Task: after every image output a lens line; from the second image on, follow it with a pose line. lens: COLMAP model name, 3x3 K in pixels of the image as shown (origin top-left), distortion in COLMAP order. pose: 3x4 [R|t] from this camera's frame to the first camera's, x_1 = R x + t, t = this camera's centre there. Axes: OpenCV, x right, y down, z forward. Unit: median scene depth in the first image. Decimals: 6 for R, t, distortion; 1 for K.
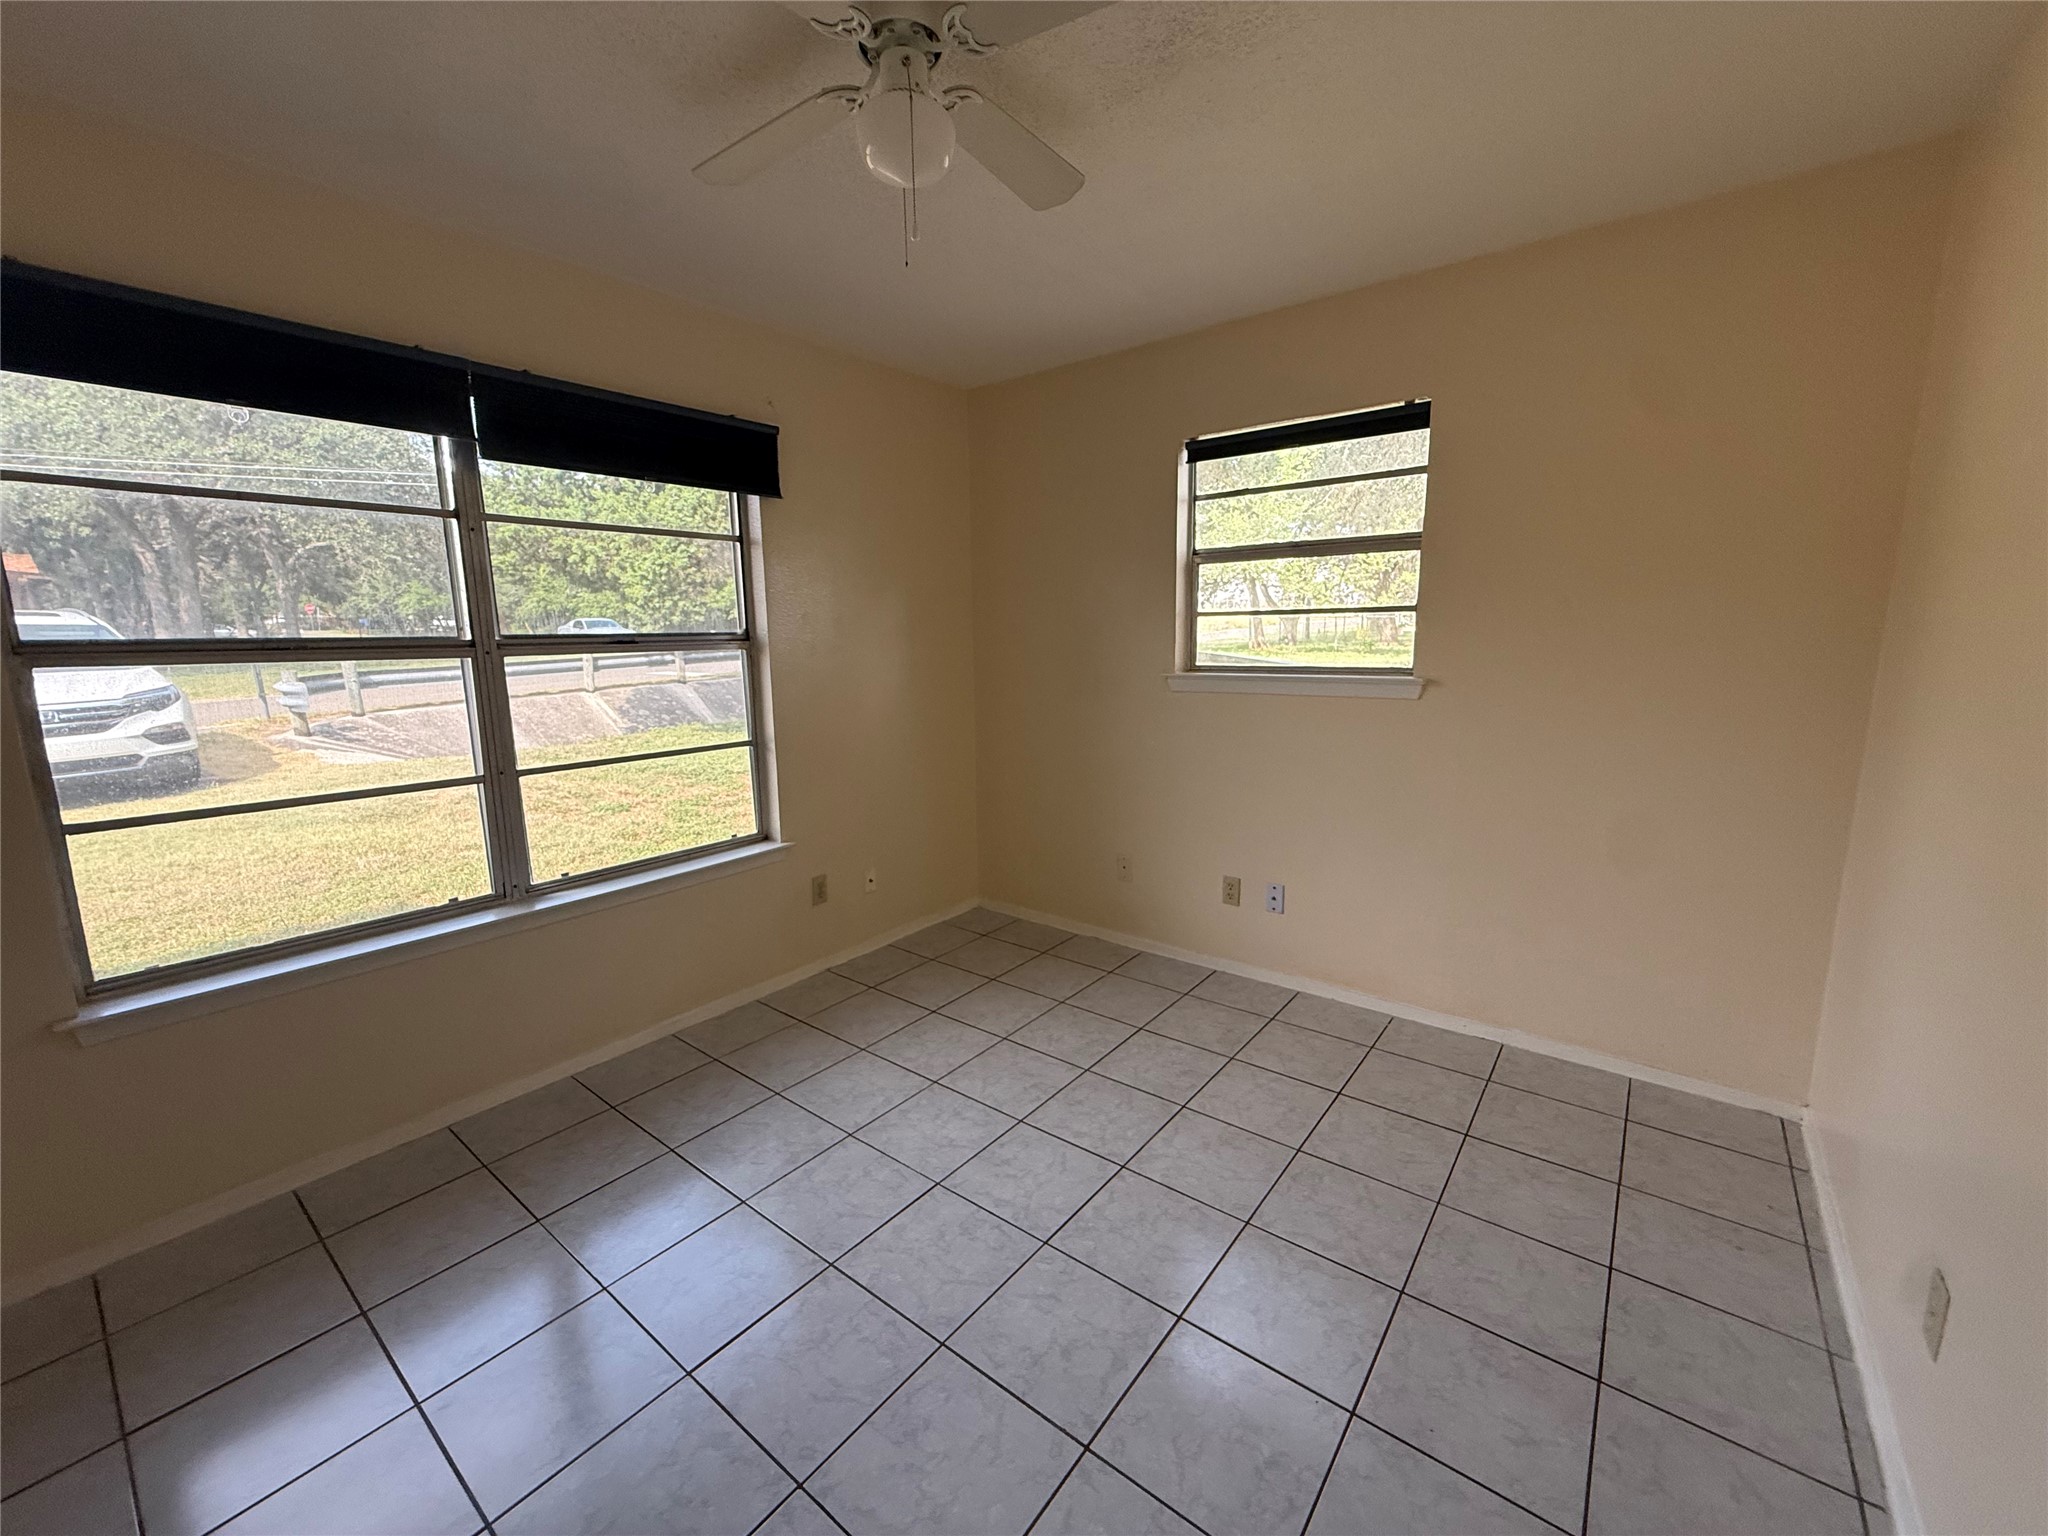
lens RADIAL K [[814.8, 0, 1019.7], [0, 814.8, 756.7], [0, 0, 1]] dist [-0.001019, -0.000482]
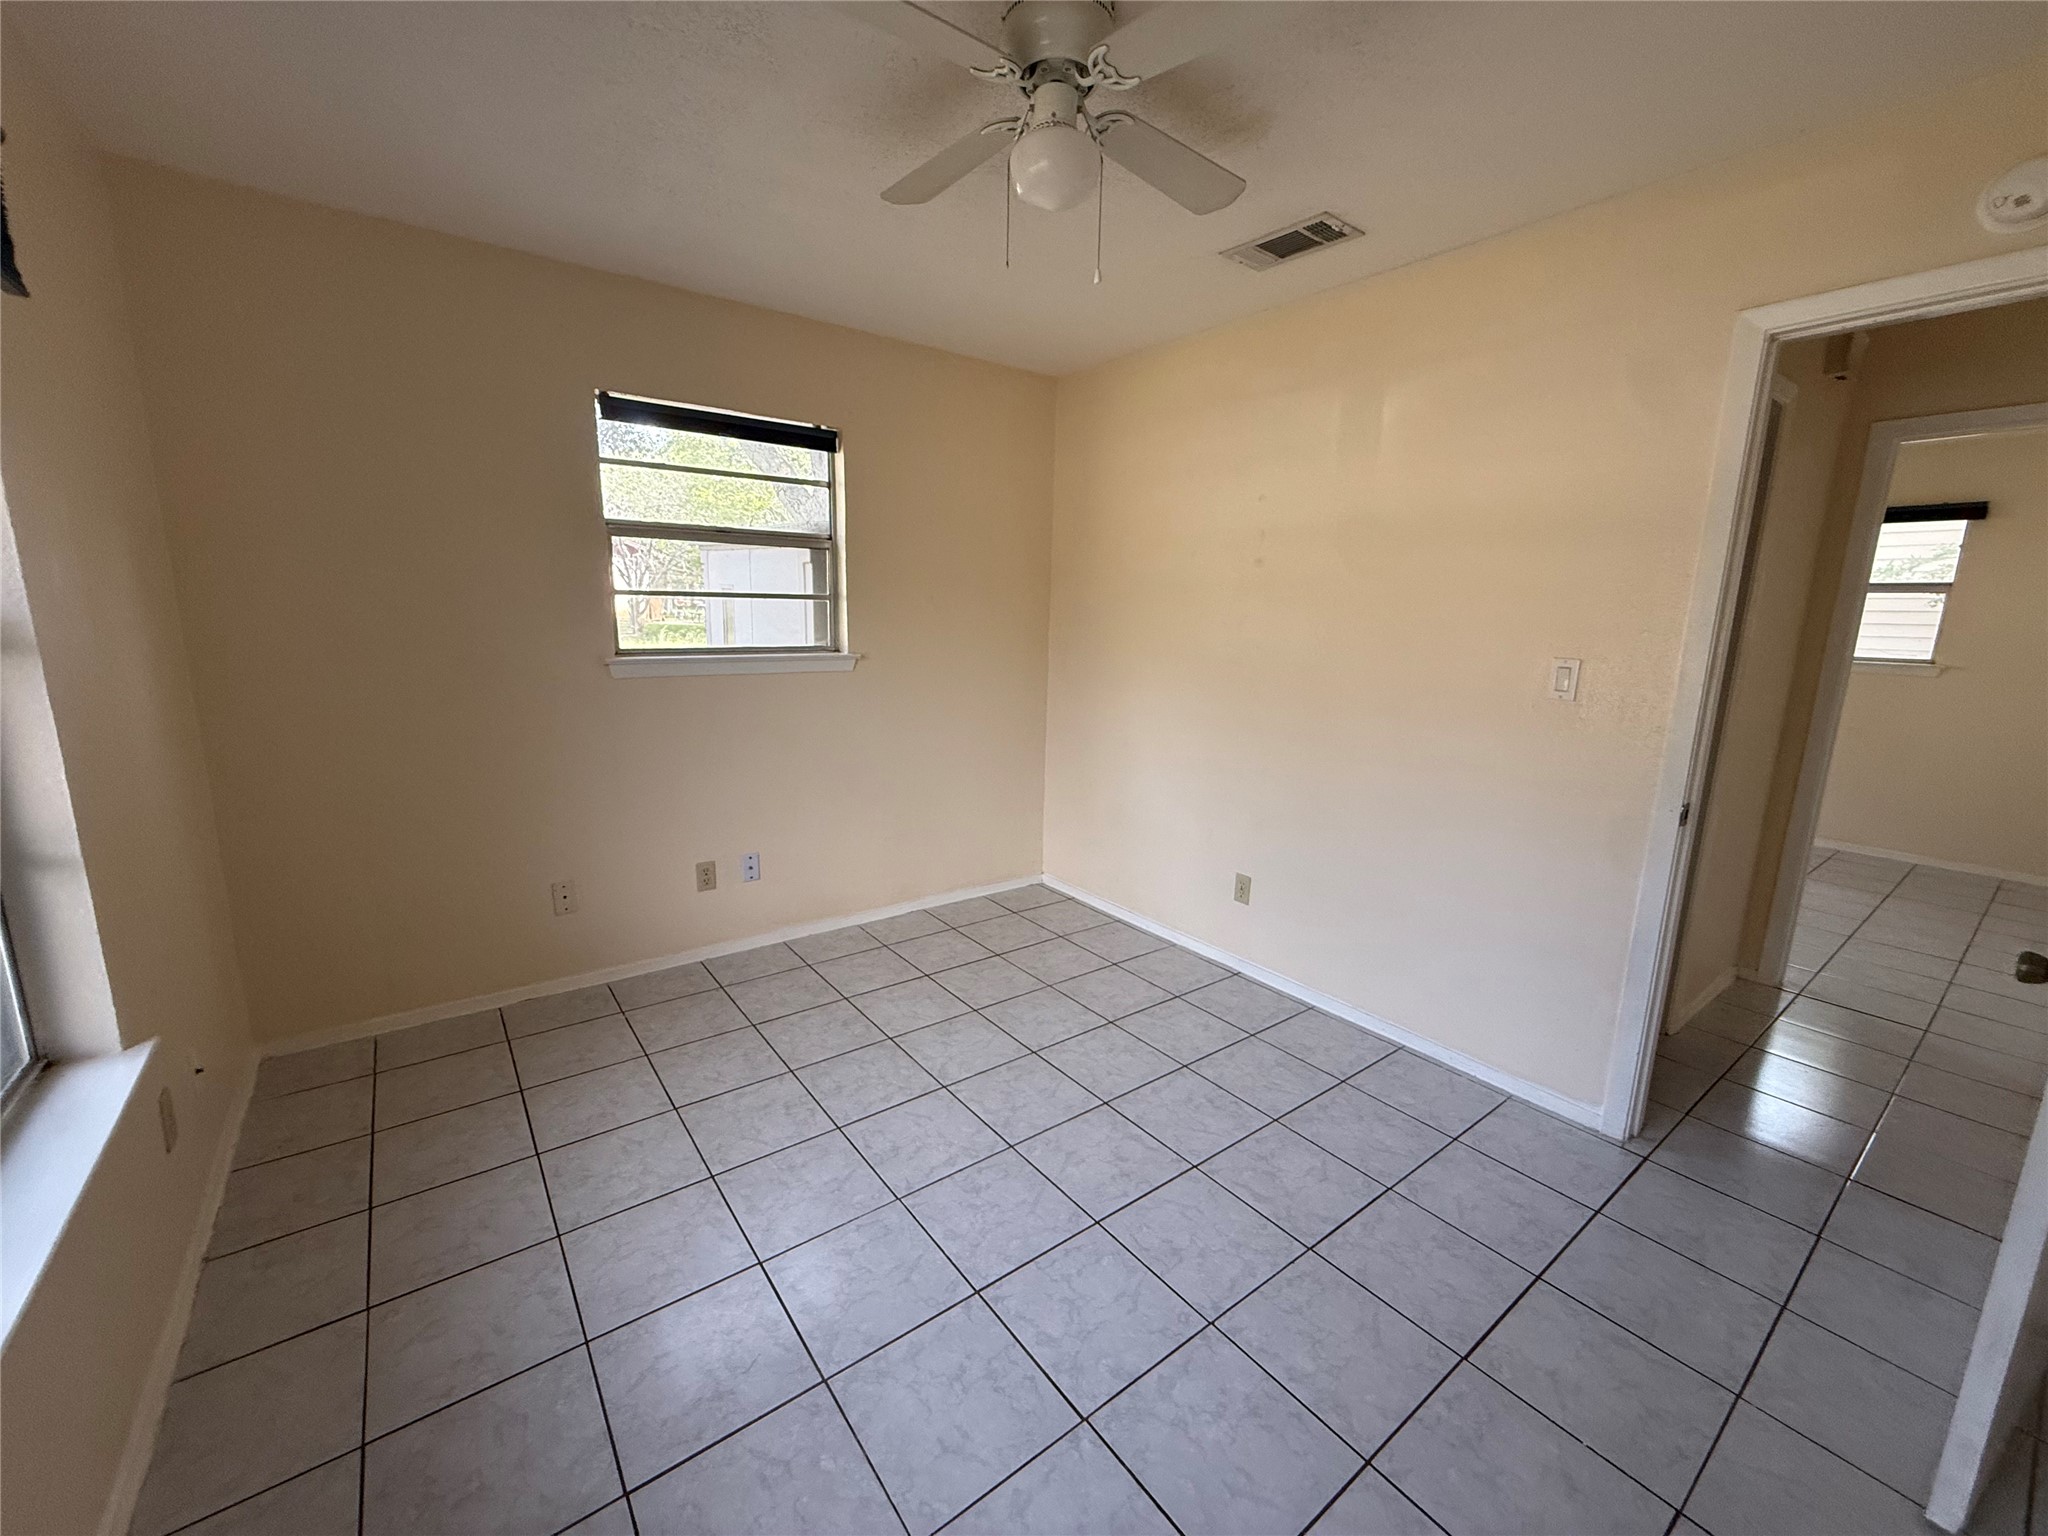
lens RADIAL K [[814.8, 0, 1023.5], [0, 814.8, 753.2], [0, 0, 1]] dist [-0.001019, -0.000482]
pose [[0.257915, -0.150747, 0.954335, -0.663530], [0.121245, 0.984995, 0.122823, -0.067387], [-0.958530, 0.084030, 0.272322, 0.411844]]
